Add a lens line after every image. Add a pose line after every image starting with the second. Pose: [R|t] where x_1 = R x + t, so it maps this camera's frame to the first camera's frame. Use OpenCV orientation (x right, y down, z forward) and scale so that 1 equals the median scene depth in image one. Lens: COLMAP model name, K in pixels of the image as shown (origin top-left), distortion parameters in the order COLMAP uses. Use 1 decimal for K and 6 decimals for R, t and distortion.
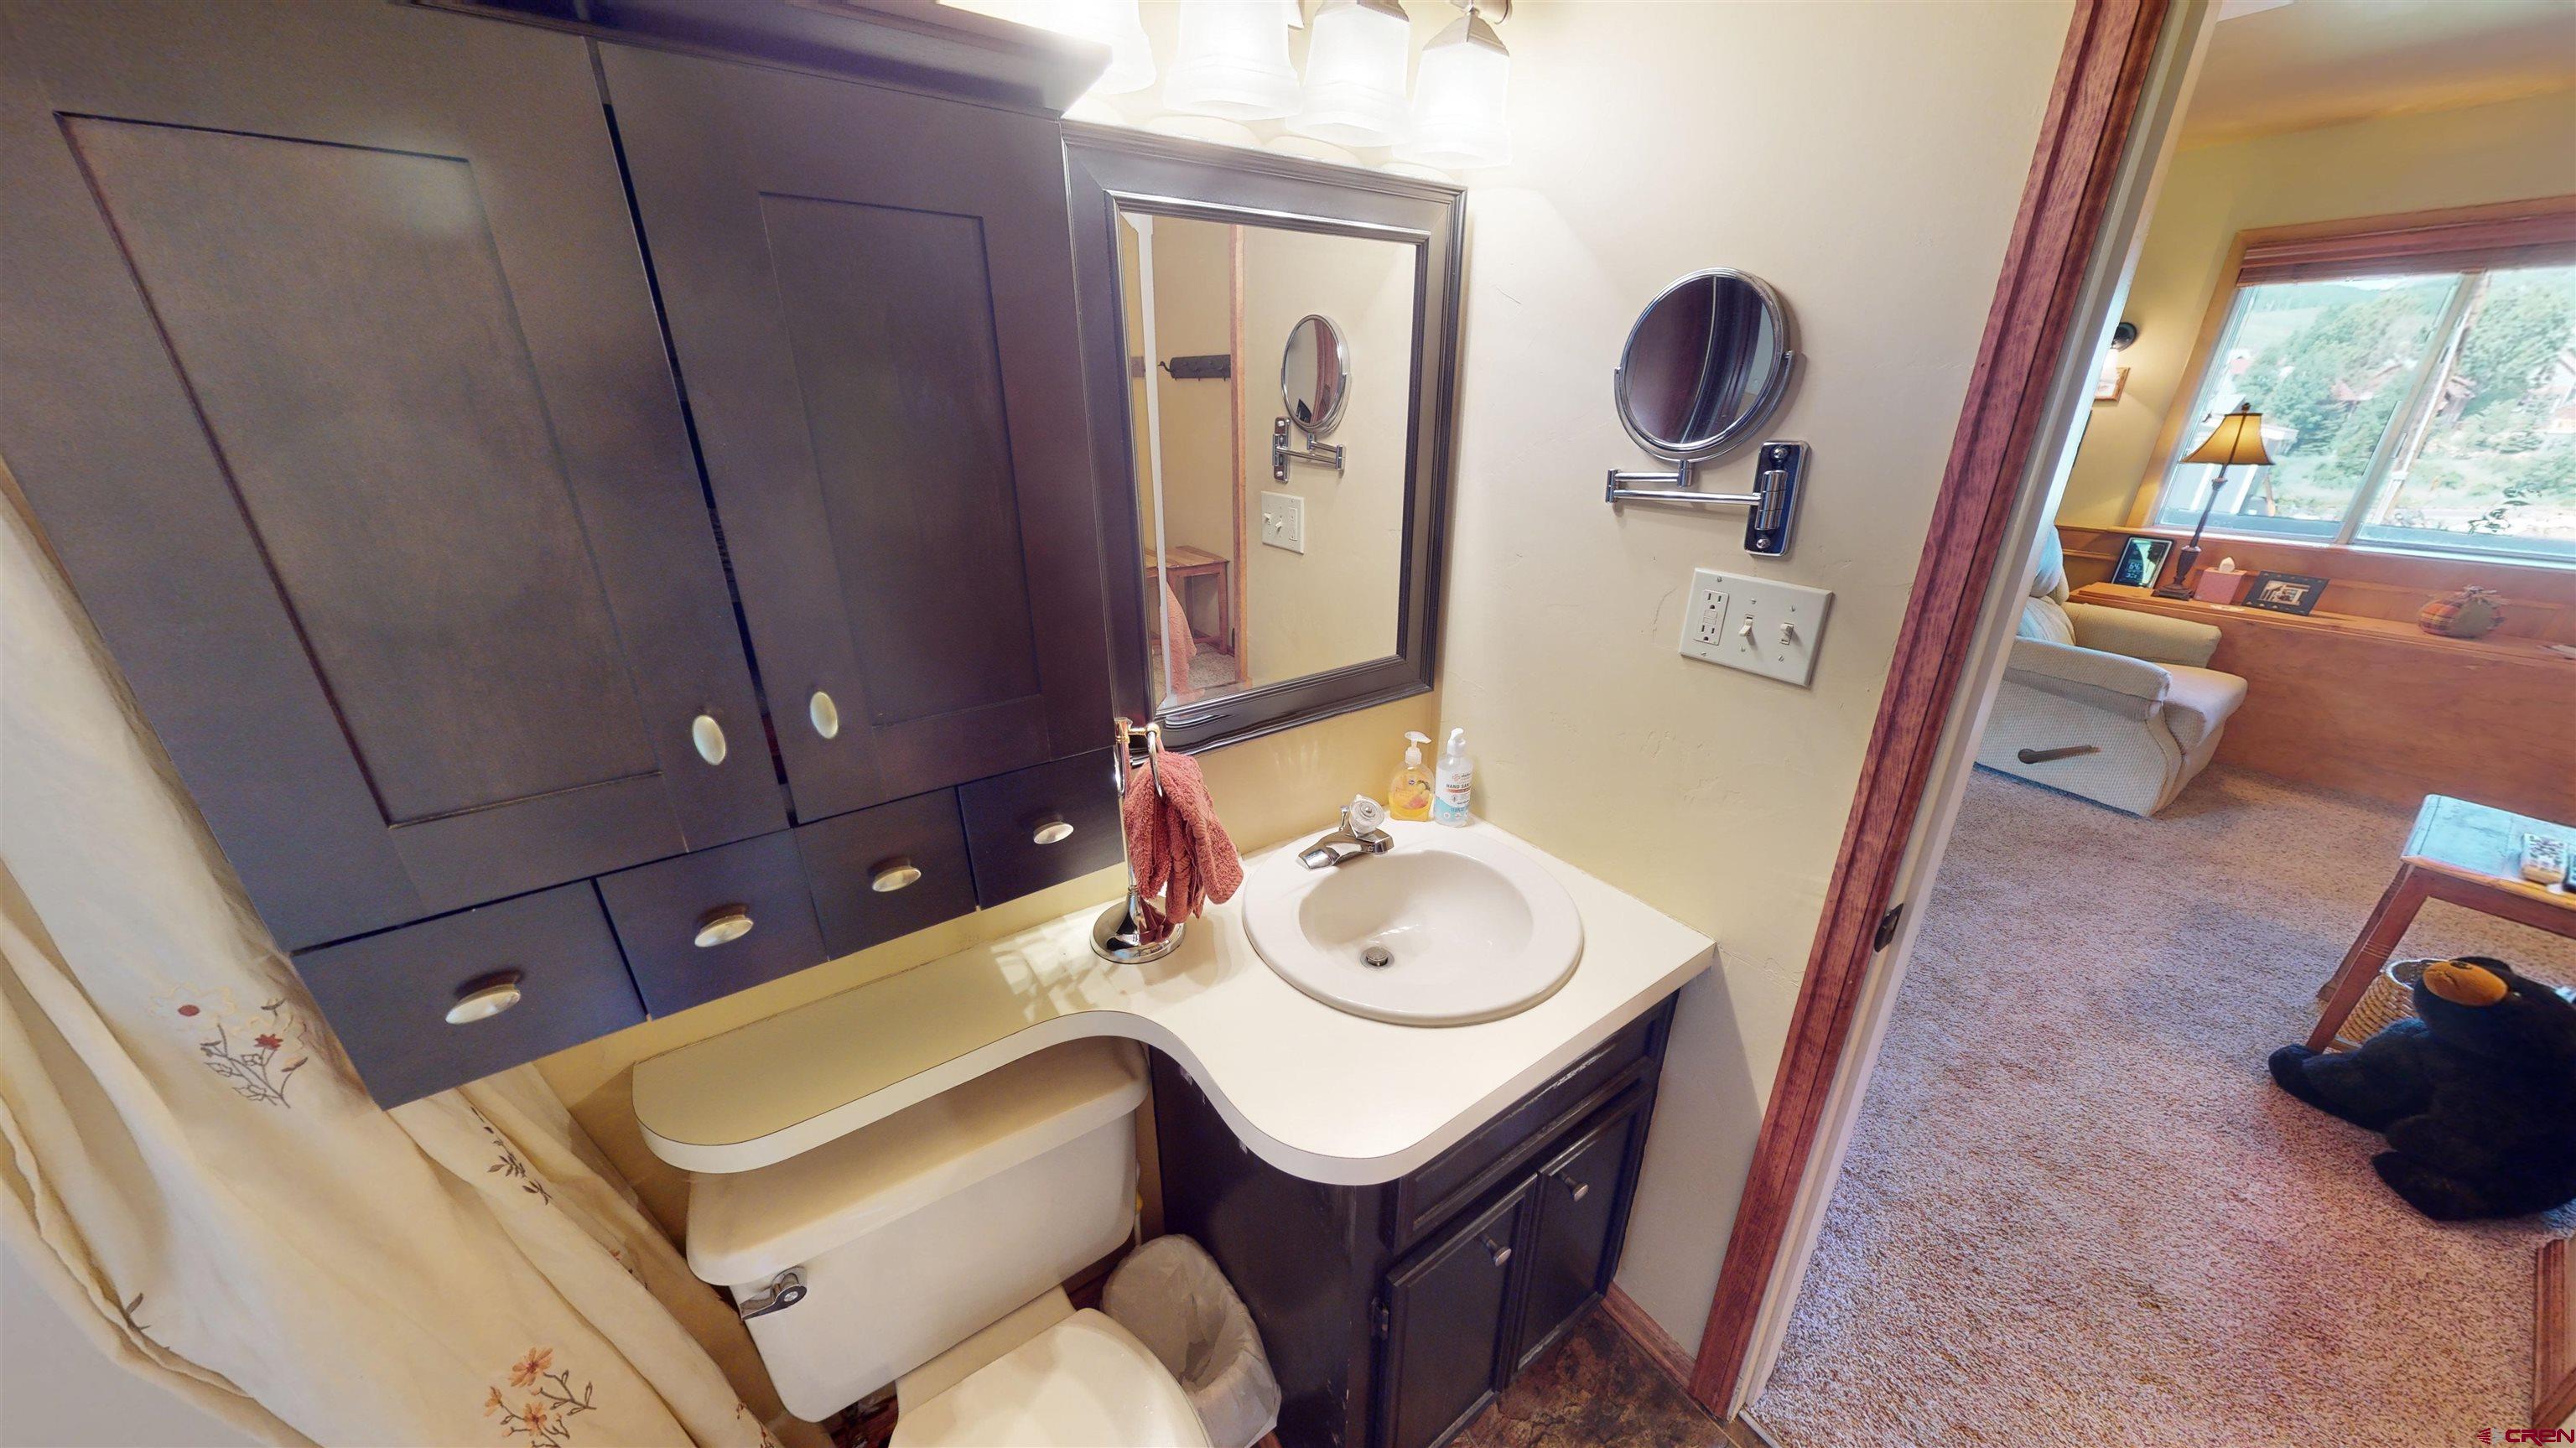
lens RADIAL K [[820.6, 0, 1288.0], [0, 820.6, 724.0], [0, 0, 1]] dist [0.000184, -0.000008]
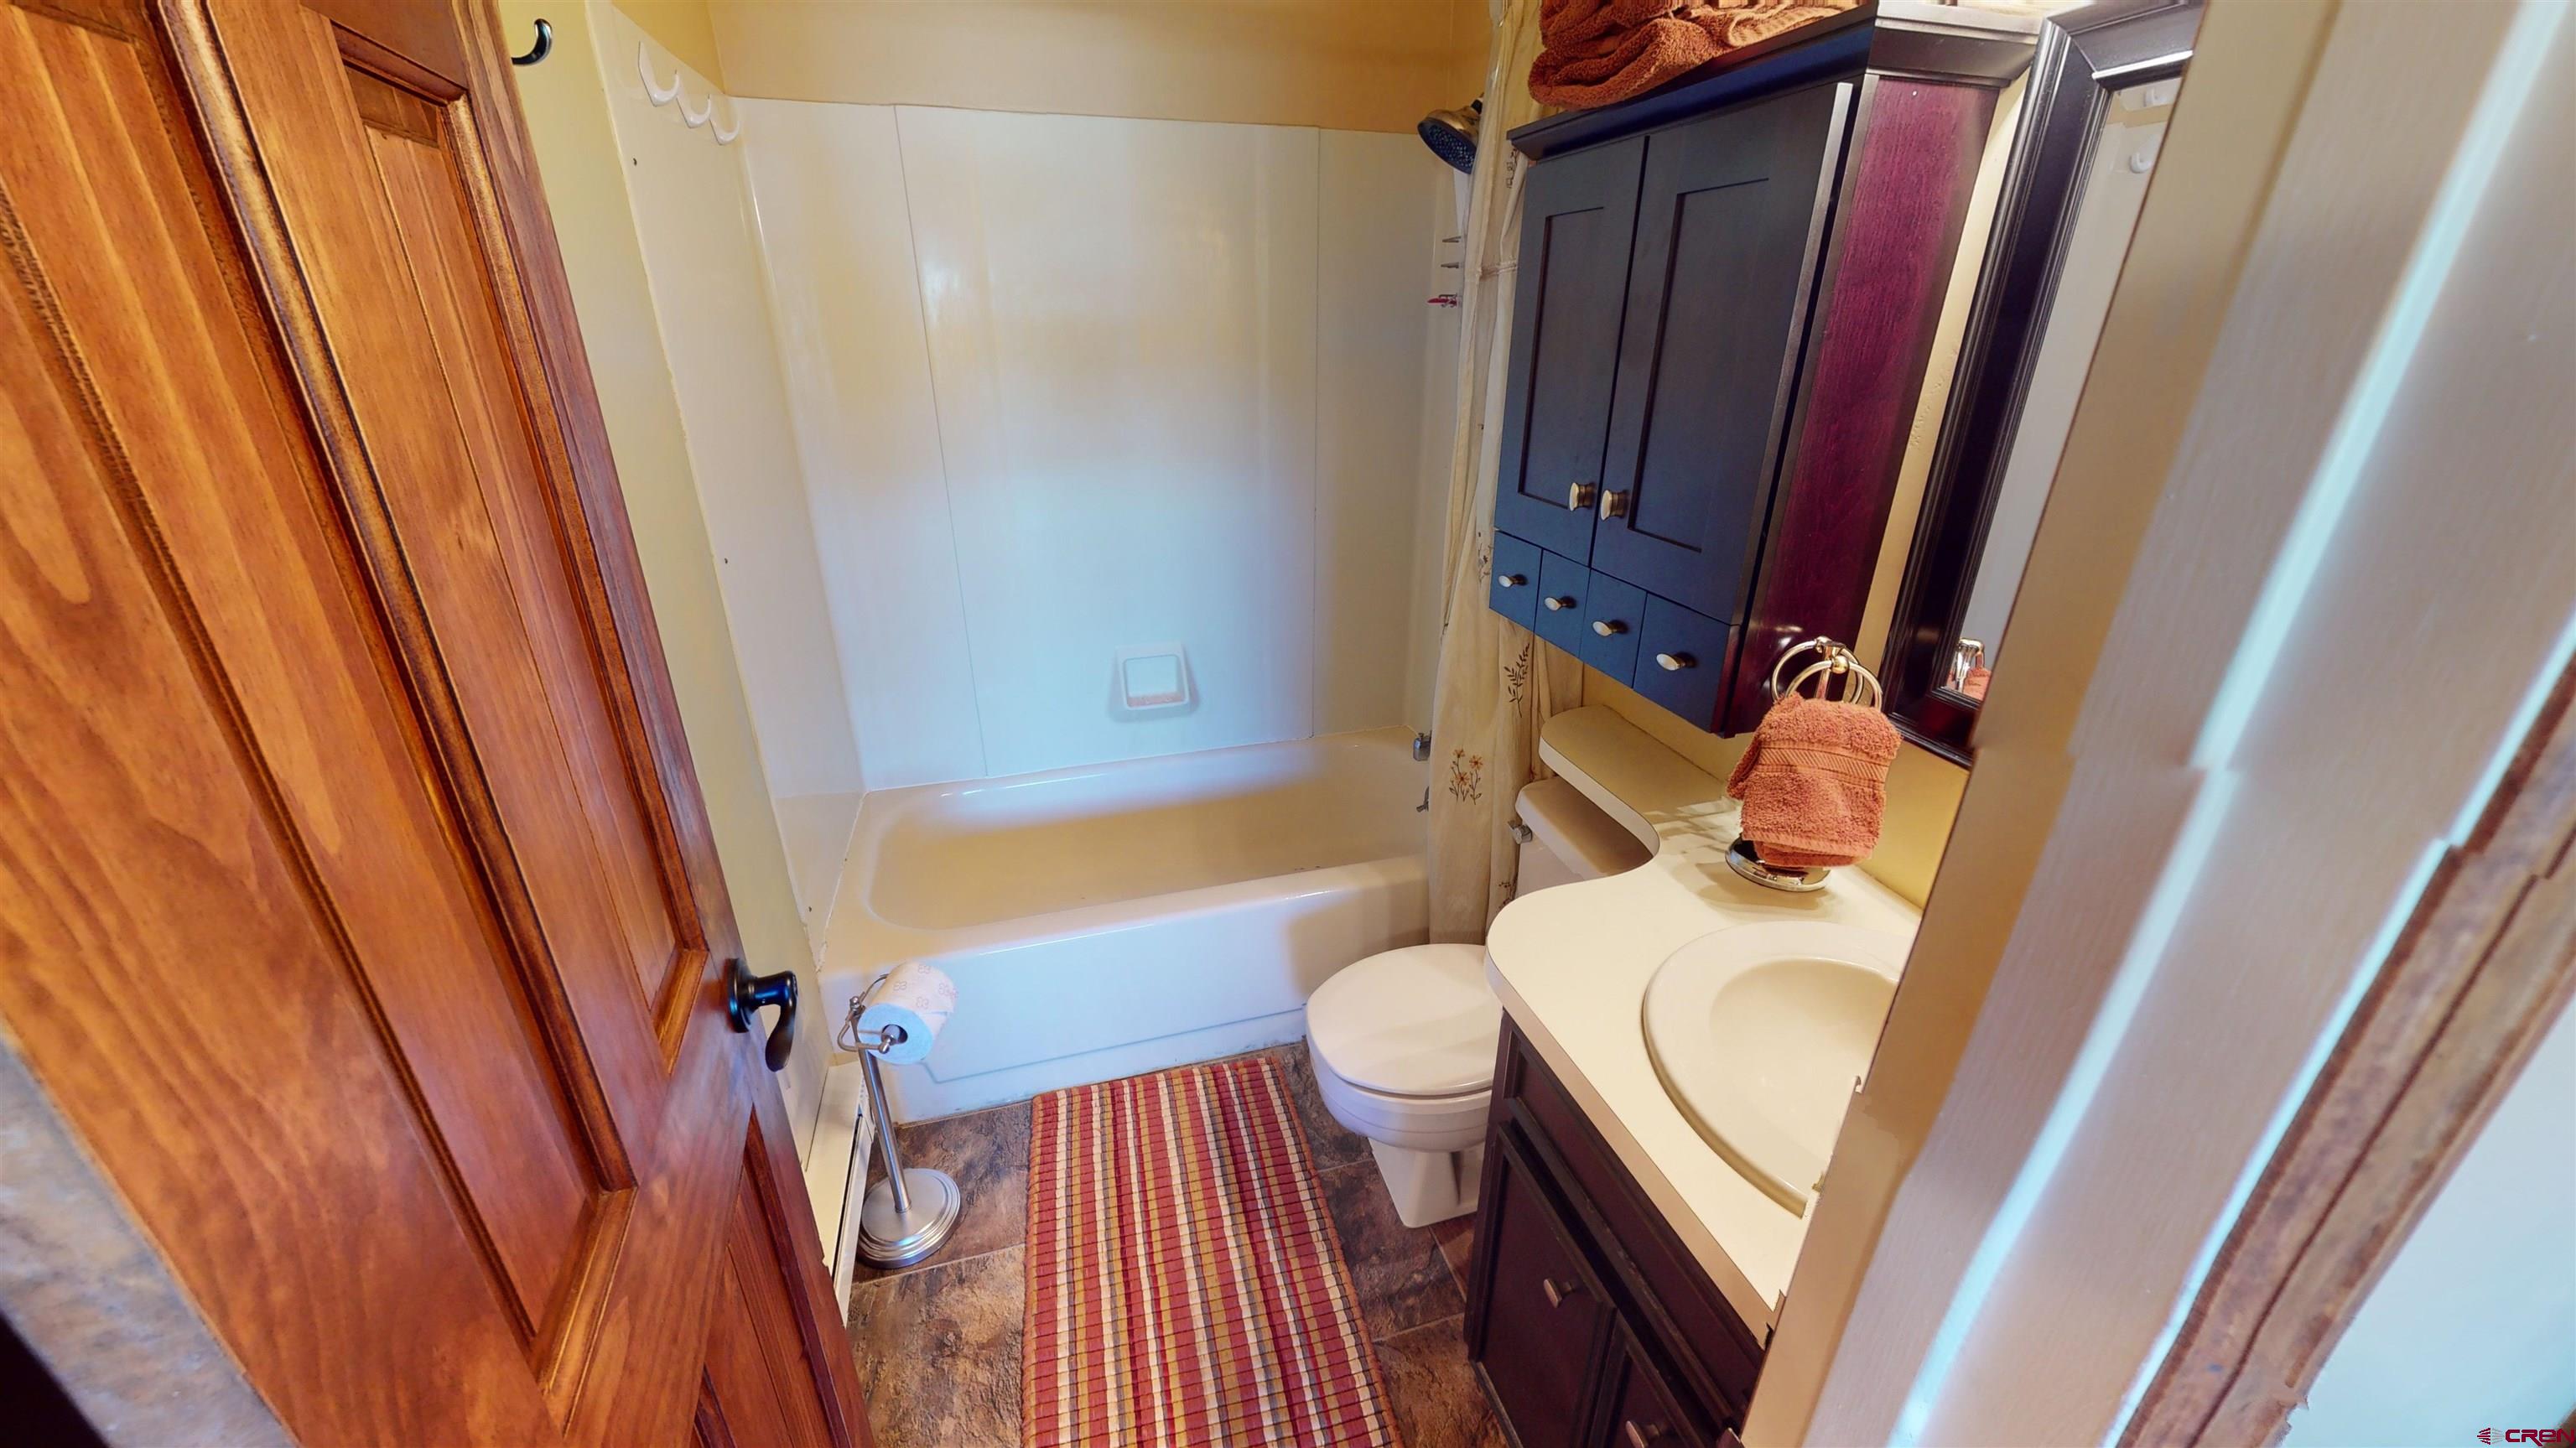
lens RADIAL K [[946.2, 0, 1289.7], [0, 946.2, 726.8], [0, 0, 1]] dist [0.000505, -0.000065]
pose [[-0.317895, 0.378928, -0.869112, 1.279295], [-0.359218, 0.800190, 0.480269, -0.294858], [0.877443, 0.464876, -0.118259, 0.746942]]
